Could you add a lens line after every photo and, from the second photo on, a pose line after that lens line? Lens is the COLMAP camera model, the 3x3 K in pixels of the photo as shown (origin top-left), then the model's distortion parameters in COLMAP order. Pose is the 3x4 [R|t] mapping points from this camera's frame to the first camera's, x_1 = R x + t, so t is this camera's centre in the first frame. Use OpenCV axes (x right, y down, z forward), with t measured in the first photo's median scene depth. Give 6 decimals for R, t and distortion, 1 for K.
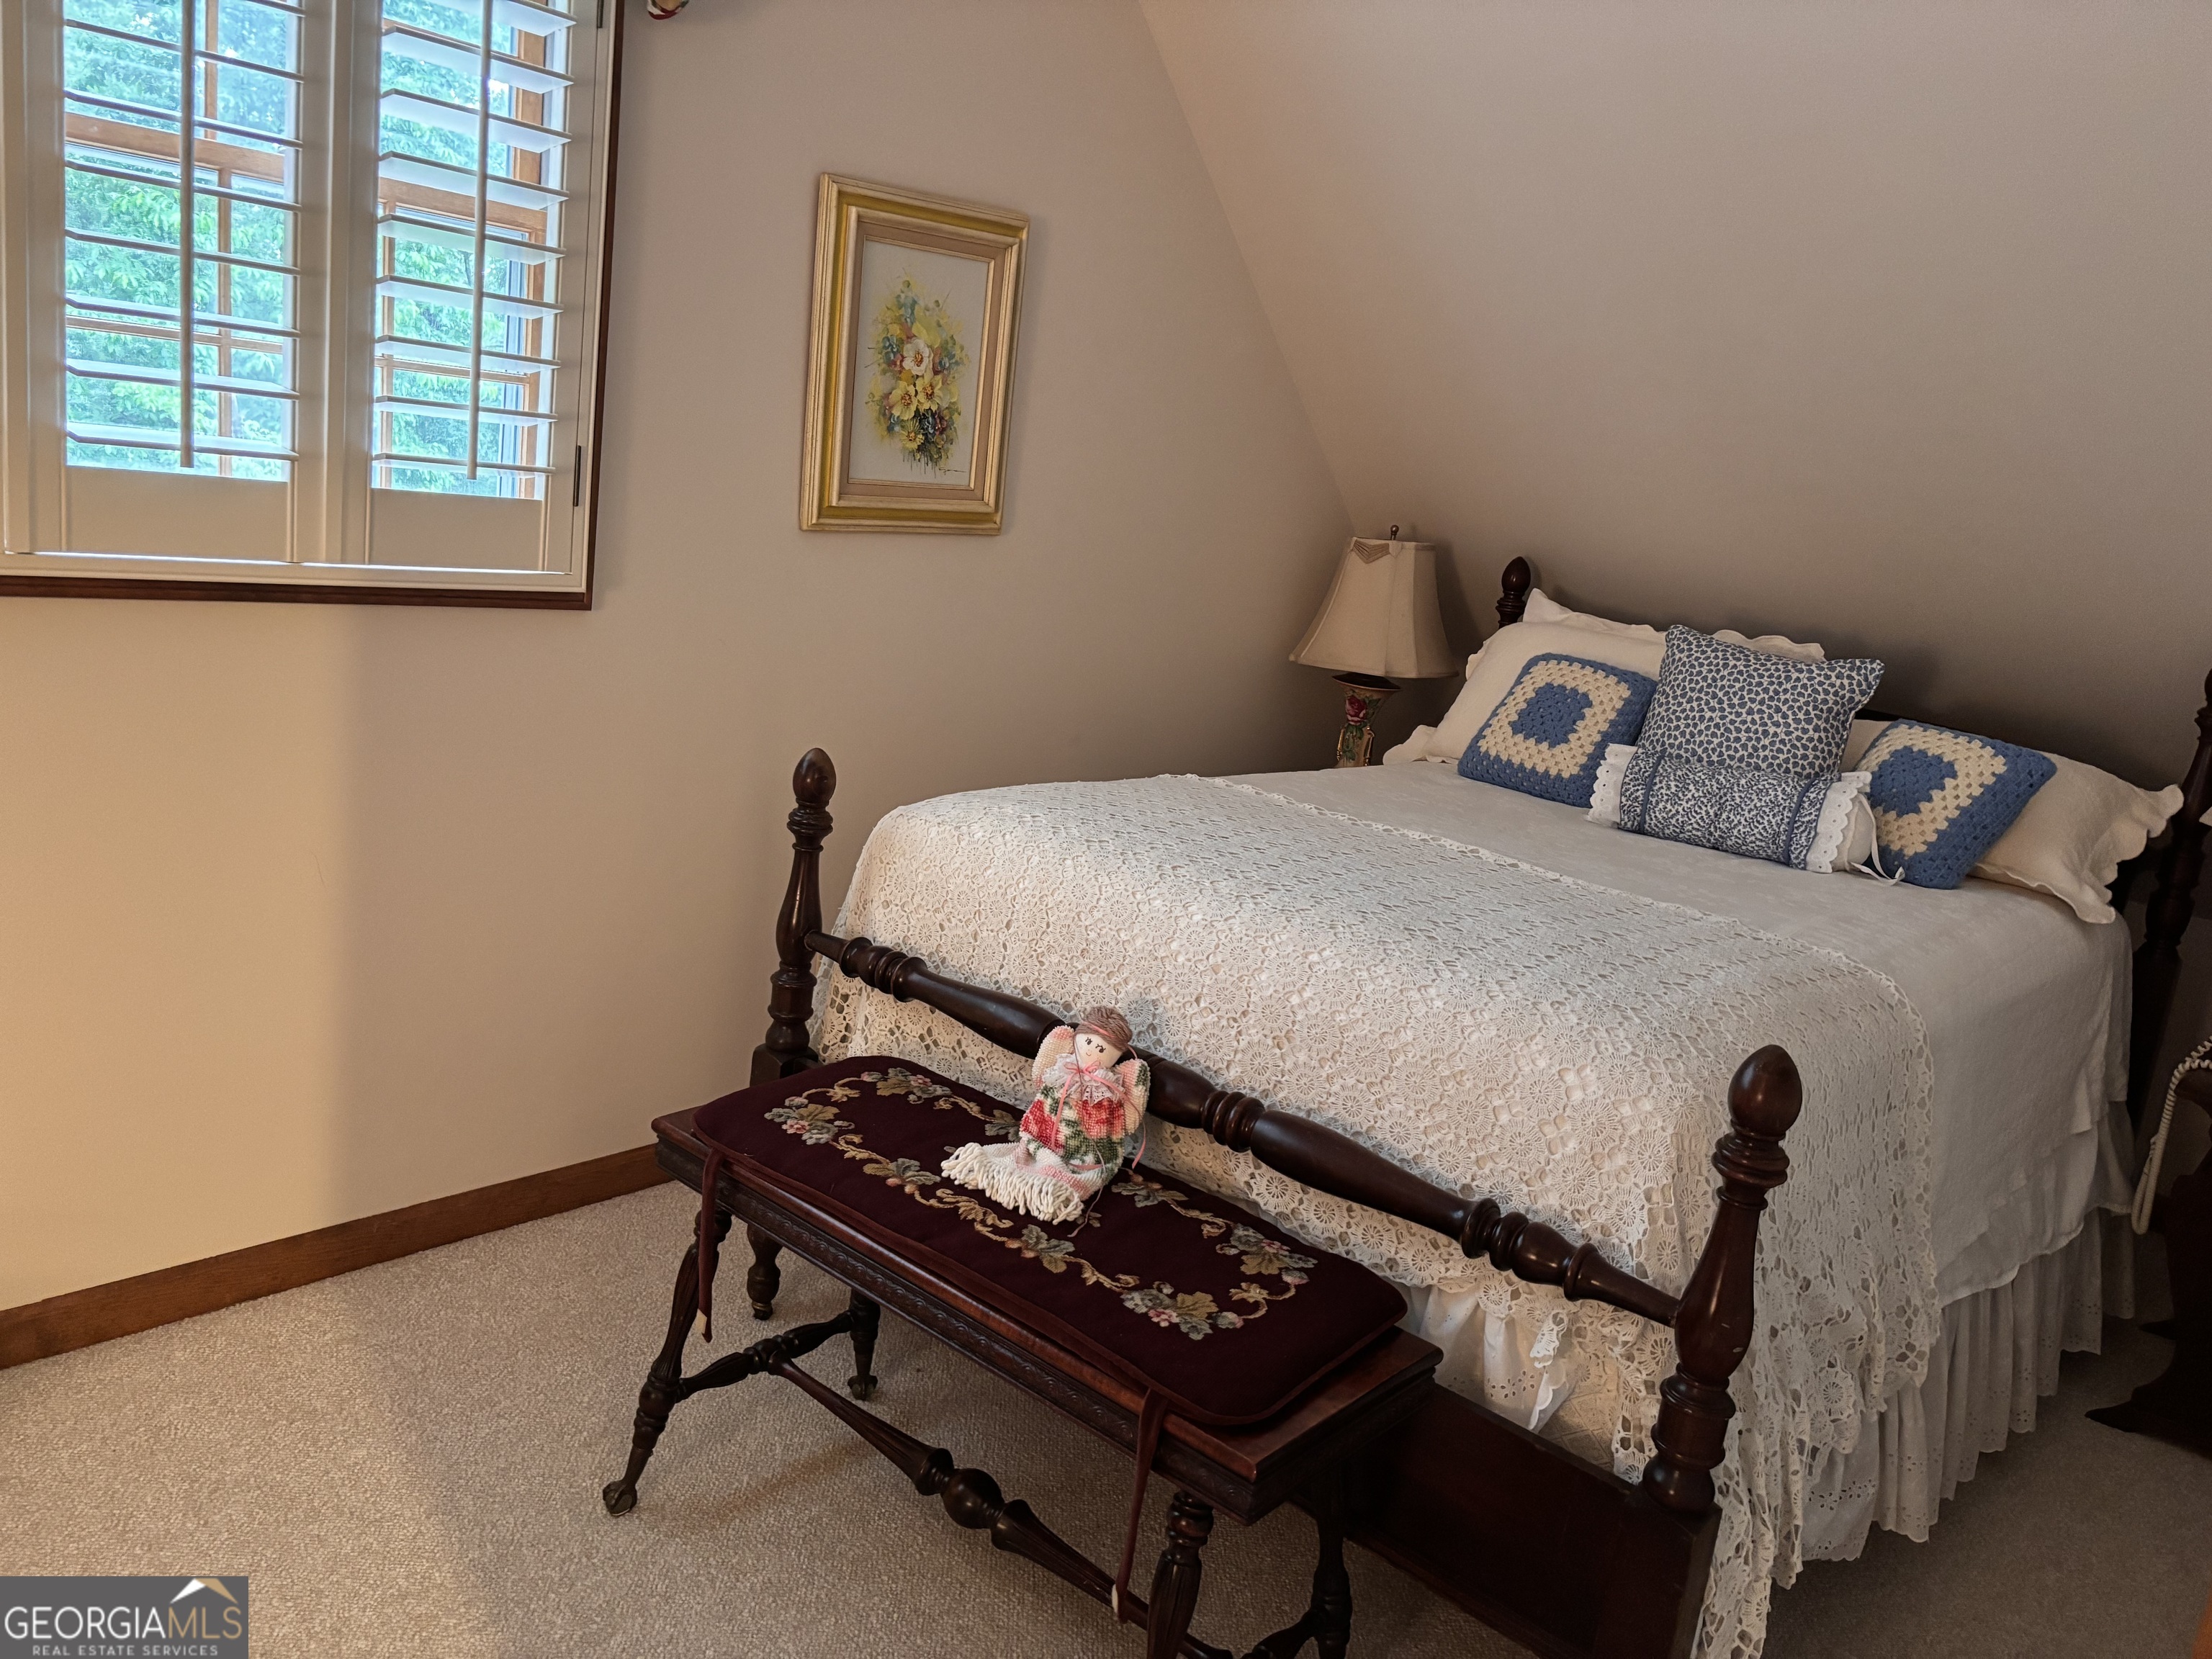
lens RADIAL K [[1661.0, 0, 1106.0], [0, 1661.0, 829.5], [0, 0, 1]] dist [0.072516, -0.088879]
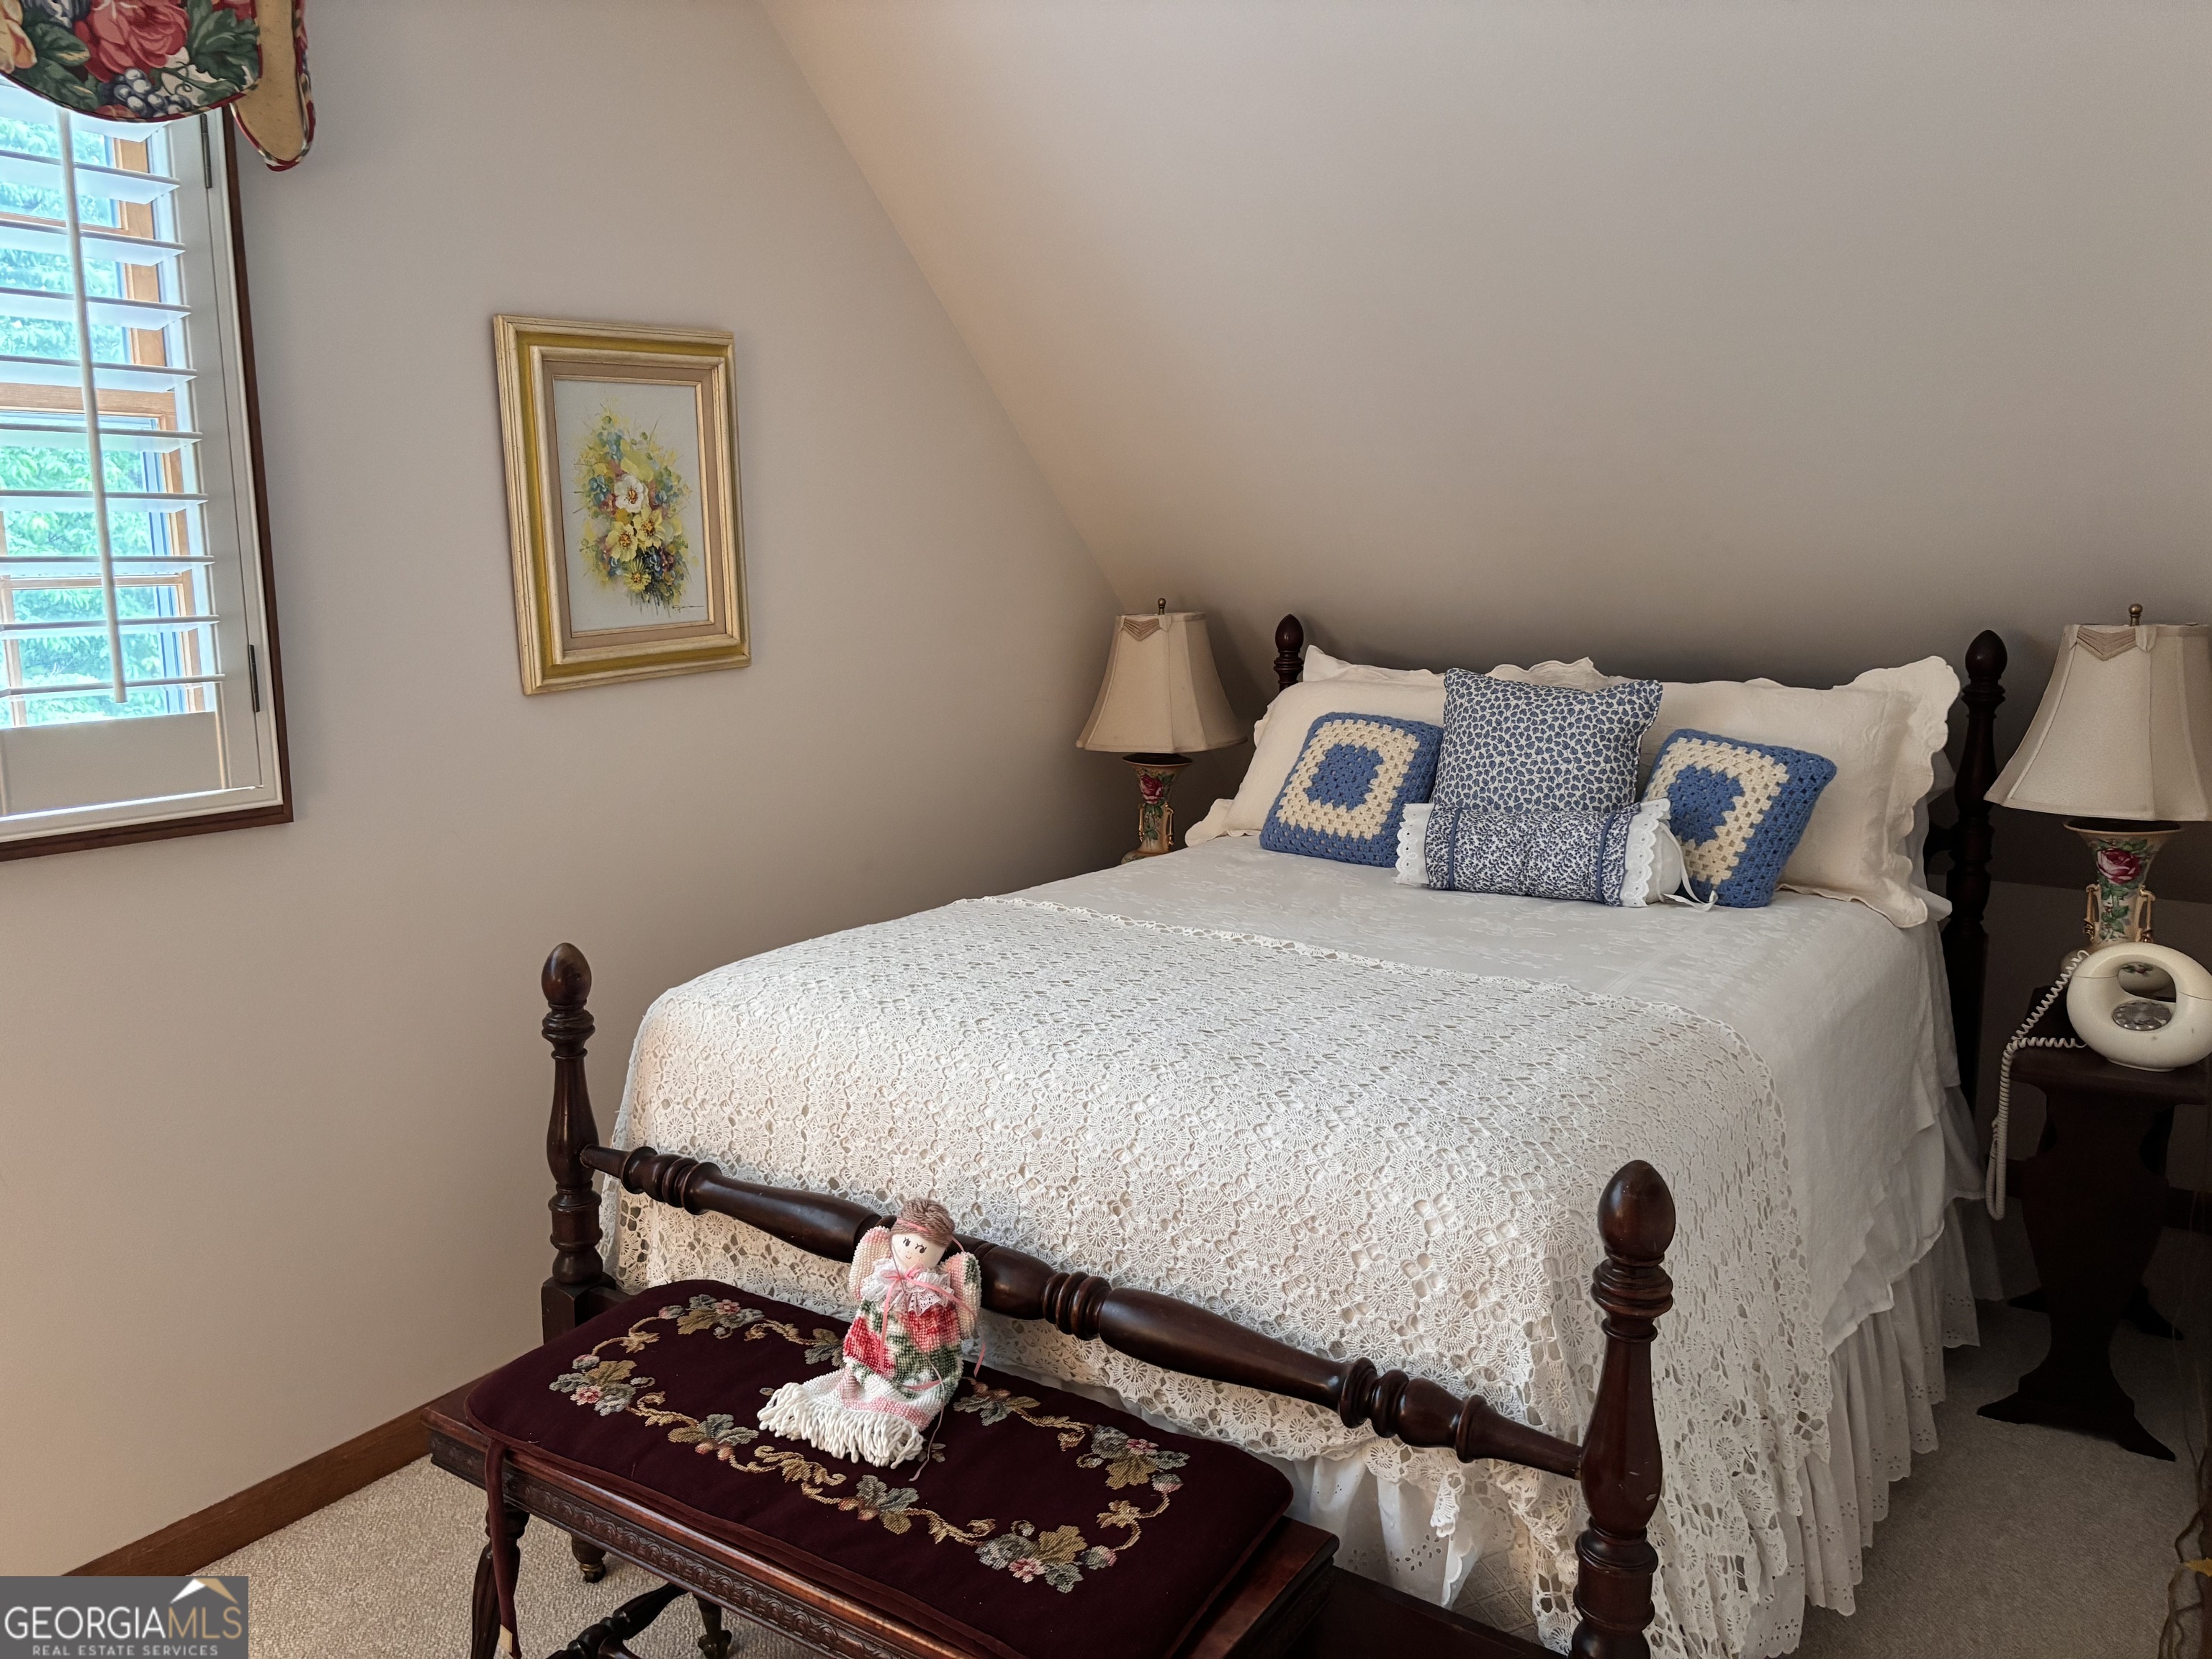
lens RADIAL K [[1661.0, 0, 1106.0], [0, 1661.0, 829.5], [0, 0, 1]] dist [0.072516, -0.088879]
pose [[0.983549, -0.142675, 0.110797, 0.027907], [0.146493, 0.988841, -0.027078, -0.053330], [-0.105697, 0.042863, 0.993474, 0.084262]]
